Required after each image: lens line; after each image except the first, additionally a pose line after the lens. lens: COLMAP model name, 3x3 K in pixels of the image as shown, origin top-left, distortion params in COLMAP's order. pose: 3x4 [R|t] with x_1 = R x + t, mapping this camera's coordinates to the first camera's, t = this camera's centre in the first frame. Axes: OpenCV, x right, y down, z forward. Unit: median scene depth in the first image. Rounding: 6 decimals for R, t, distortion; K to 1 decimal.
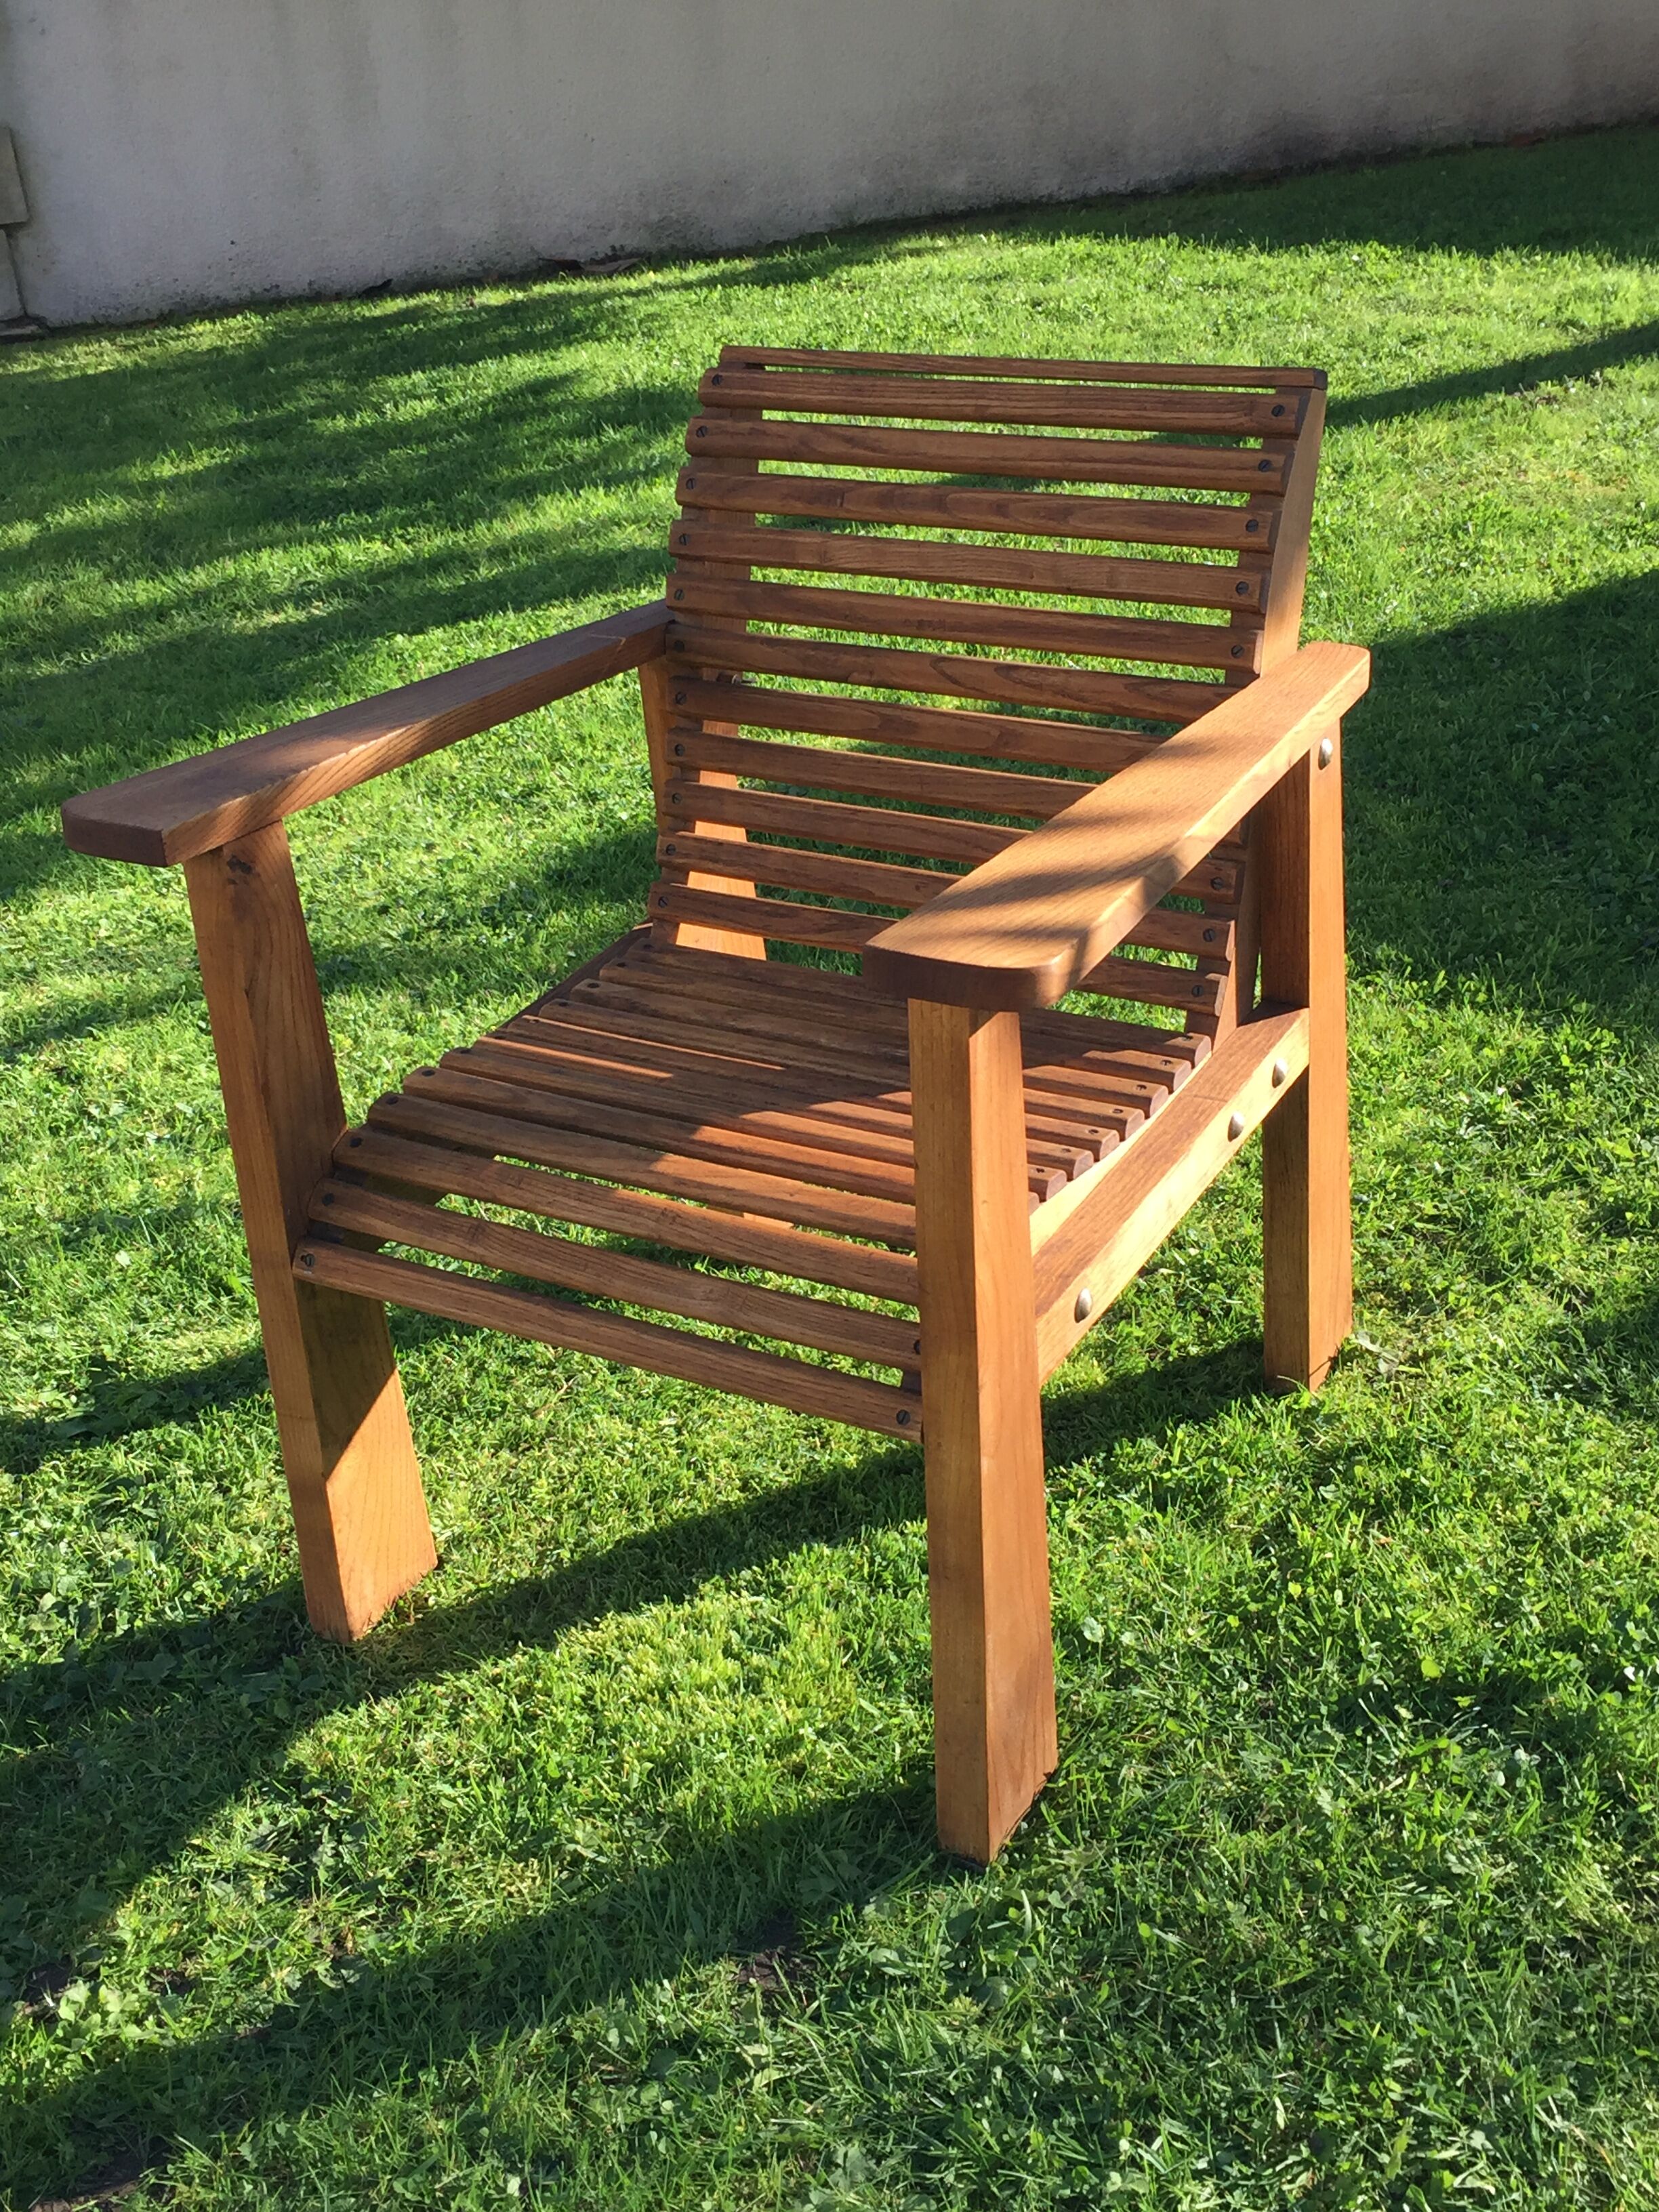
lens RADIAL K [[2642.8, 0, 821.9], [0, 2642.8, 1109.8], [0, 0, 1]] dist [0.051554, 0.000000]
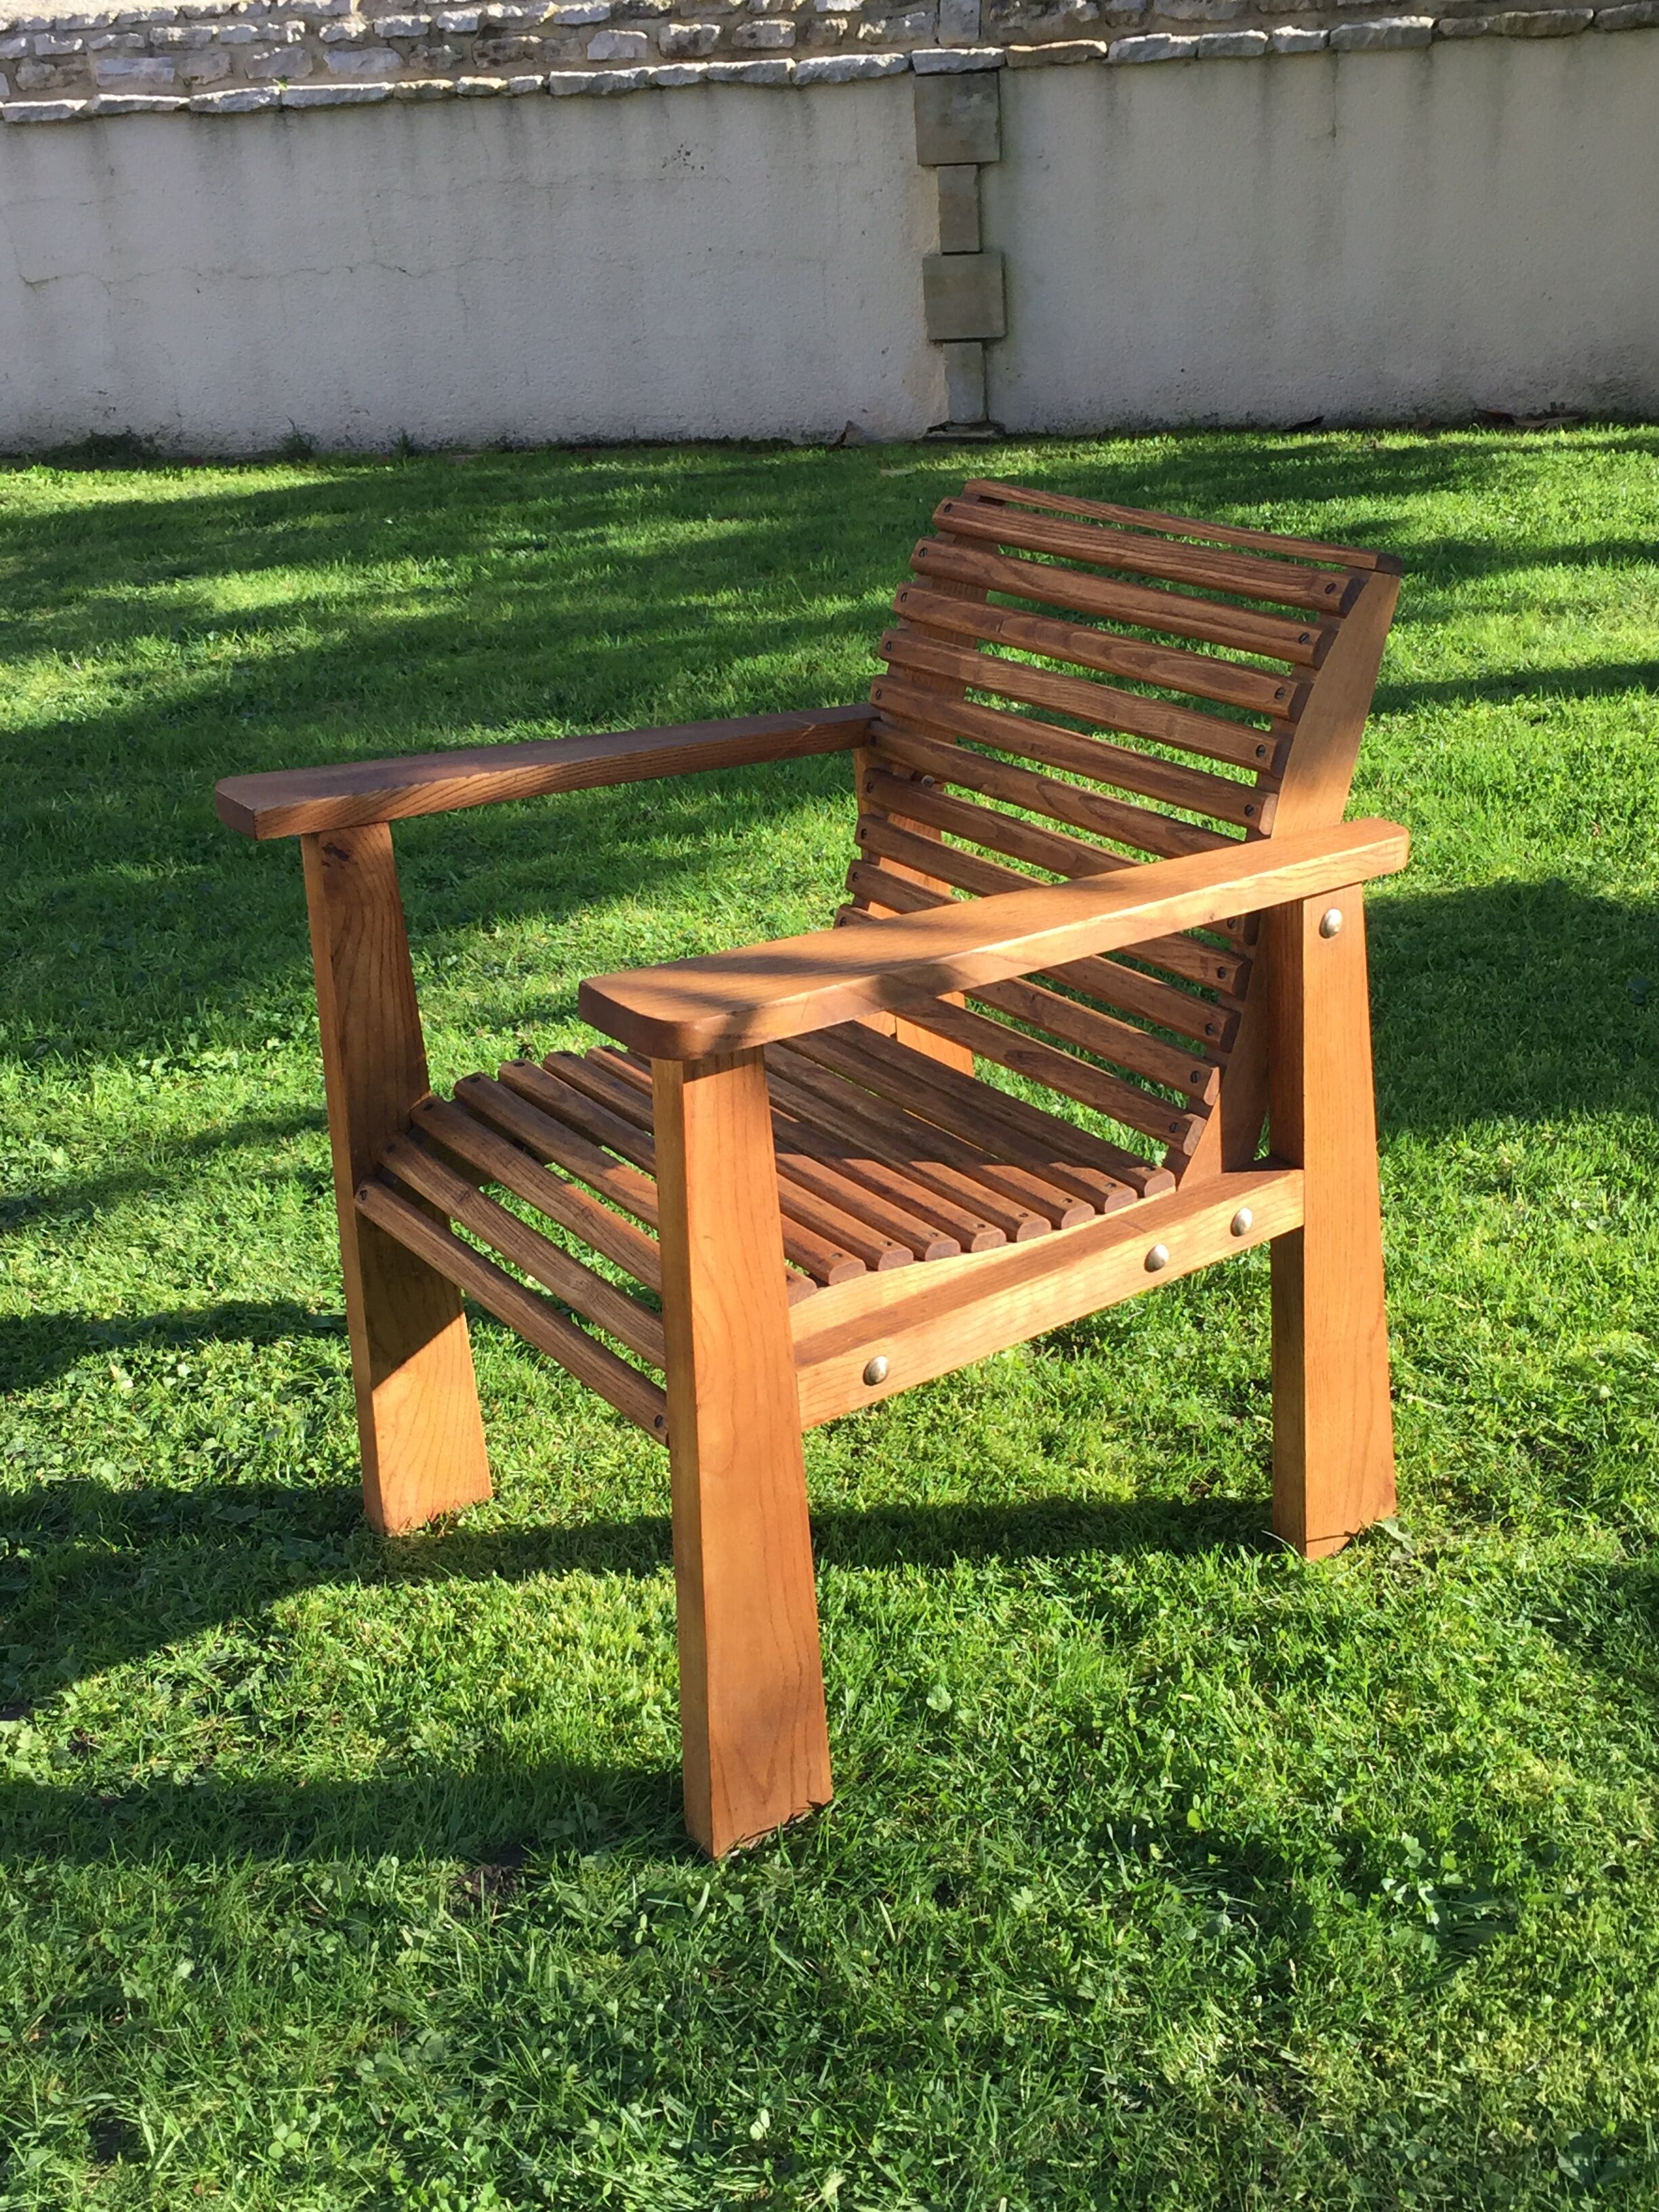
lens RADIAL K [[2642.8, 0, 820.6], [0, 2642.8, 1108.8], [0, 0, 1]] dist [0.051554, 0.000000]
pose [[0.899257, 0.195245, -0.391428, 0.394303], [-0.212962, 0.977059, -0.001895, -0.019326], [0.382078, 0.085063, 0.920207, -0.007149]]
